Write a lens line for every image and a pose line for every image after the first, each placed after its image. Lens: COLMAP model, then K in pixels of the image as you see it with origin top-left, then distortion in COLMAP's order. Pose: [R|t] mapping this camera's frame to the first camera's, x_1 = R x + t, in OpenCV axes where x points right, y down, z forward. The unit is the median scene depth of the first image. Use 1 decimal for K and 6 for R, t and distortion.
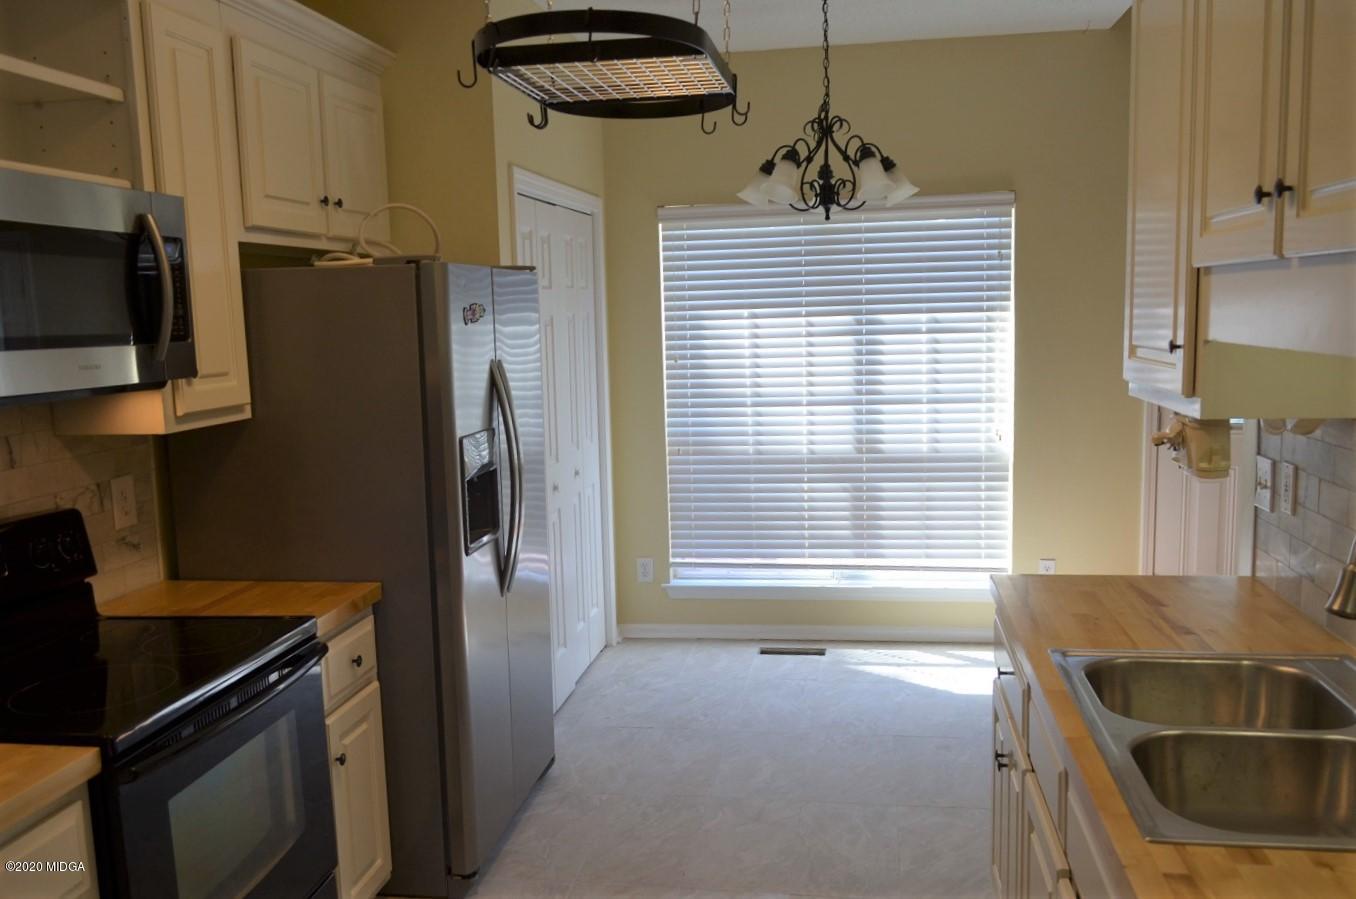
lens RADIAL K [[1157.9, 0, 679.8], [0, 1157.9, 454.5], [0, 0, 1]] dist [0.006268, 0.000177]
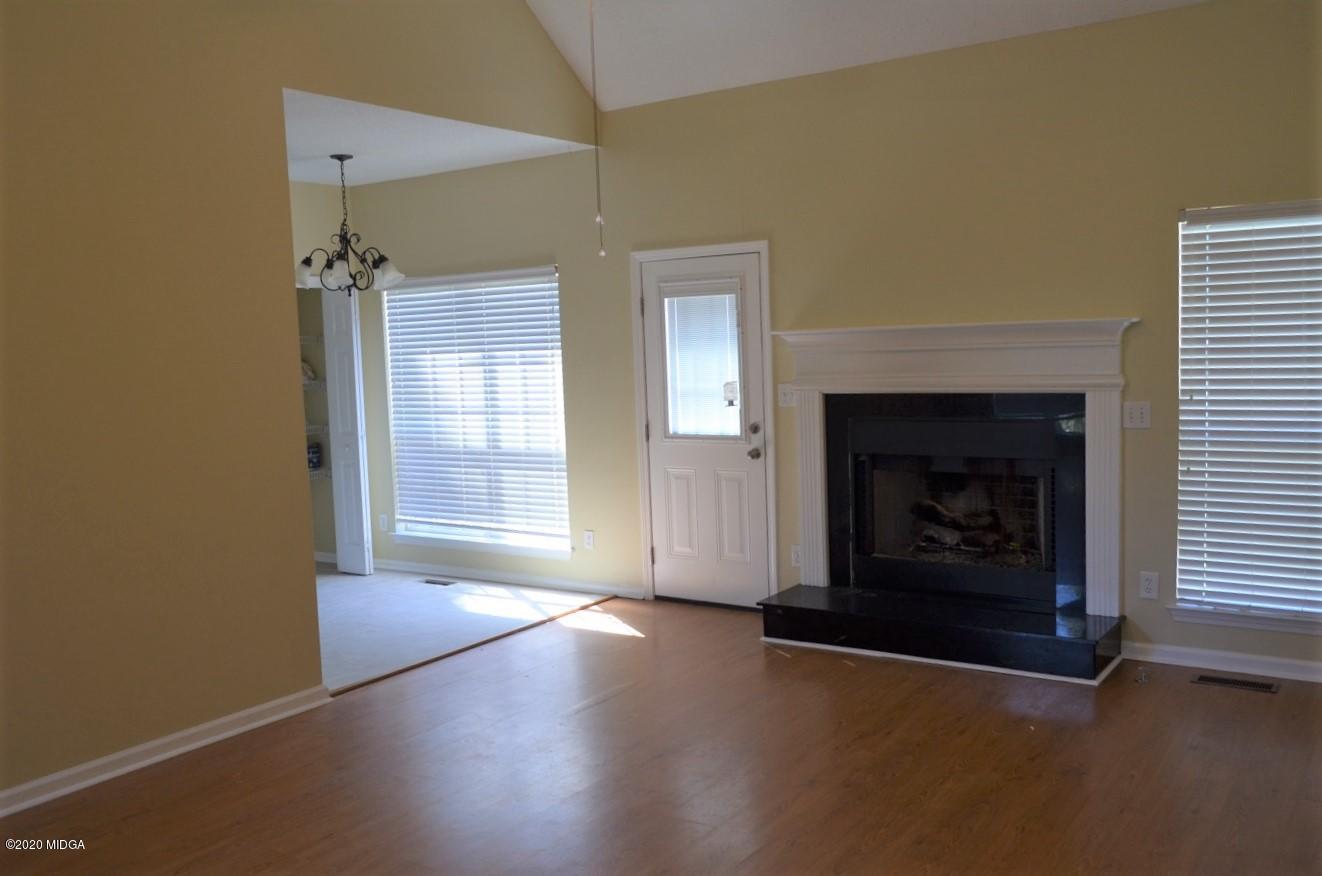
lens RADIAL K [[1128.8, 0, 665.4], [0, 1128.8, 445.5], [0, 0, 1]] dist [0.006268, 0.000177]
pose [[0.900805, 0.032021, -0.433042, 0.956430], [-0.036028, 0.999350, -0.001050, -0.011340], [0.432727, 0.016547, 0.901373, -0.160154]]
